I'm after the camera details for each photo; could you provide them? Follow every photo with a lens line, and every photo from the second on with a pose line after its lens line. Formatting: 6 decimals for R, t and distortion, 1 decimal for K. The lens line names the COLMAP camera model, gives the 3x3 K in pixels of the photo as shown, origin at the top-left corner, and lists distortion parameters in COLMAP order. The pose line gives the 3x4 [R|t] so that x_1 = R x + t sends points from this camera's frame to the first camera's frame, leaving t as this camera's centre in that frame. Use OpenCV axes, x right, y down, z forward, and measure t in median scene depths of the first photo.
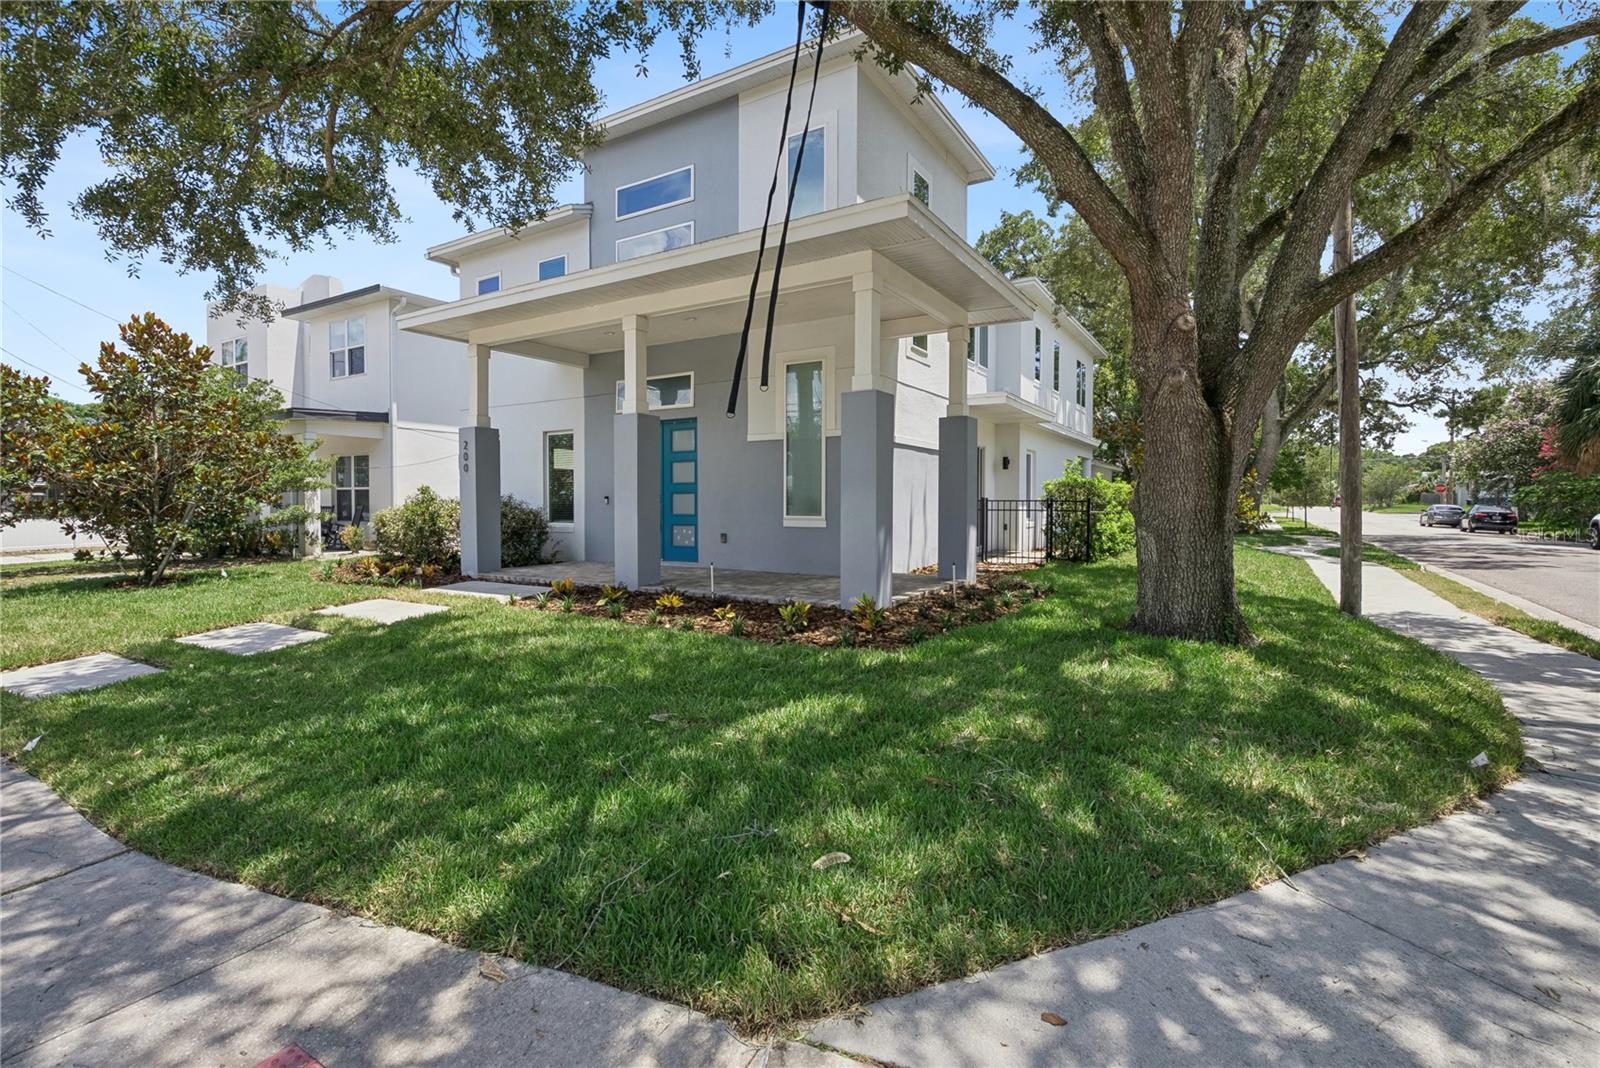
lens RADIAL K [[729.5, 0, 805.8], [0, 729.5, 533.1], [0, 0, 1]] dist [-0.002292, -0.000148]
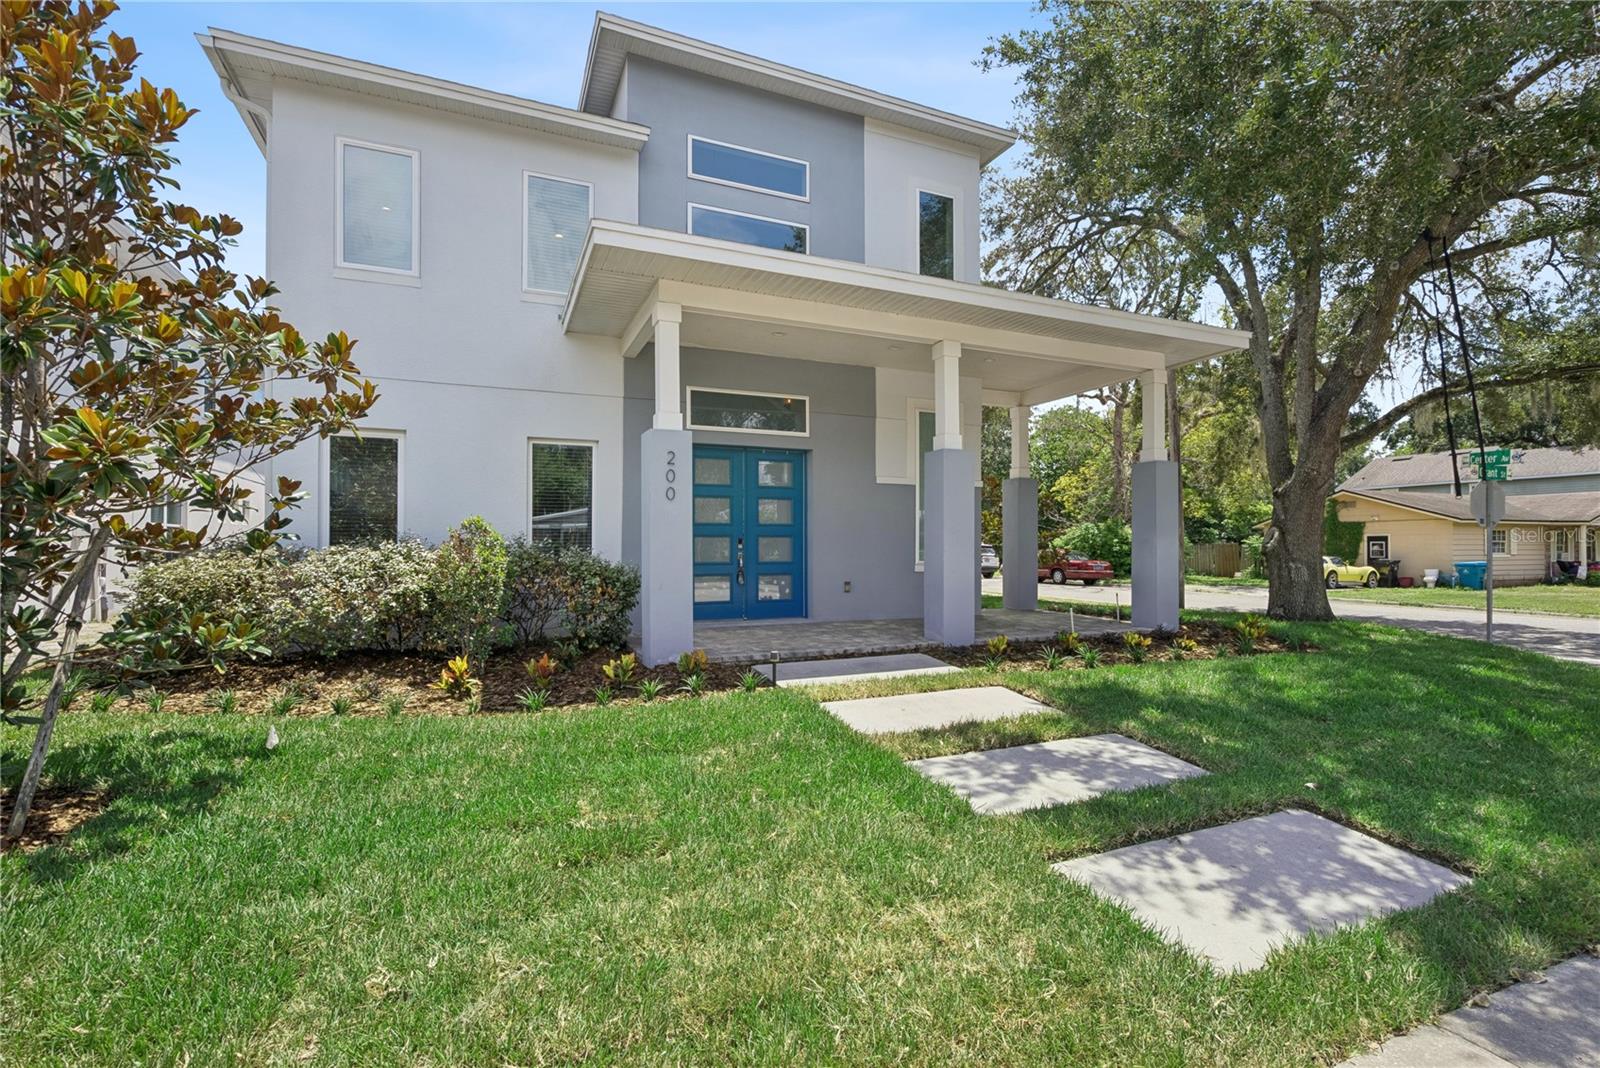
lens RADIAL K [[729.5, 0, 805.8], [0, 729.5, 533.1], [0, 0, 1]] dist [-0.002292, -0.000148]
pose [[0.578890, 0.001380, 0.815405, -0.824350], [0.033993, 0.999088, -0.025824, -0.035768], [-0.814697, 0.042668, 0.578315, 0.487545]]
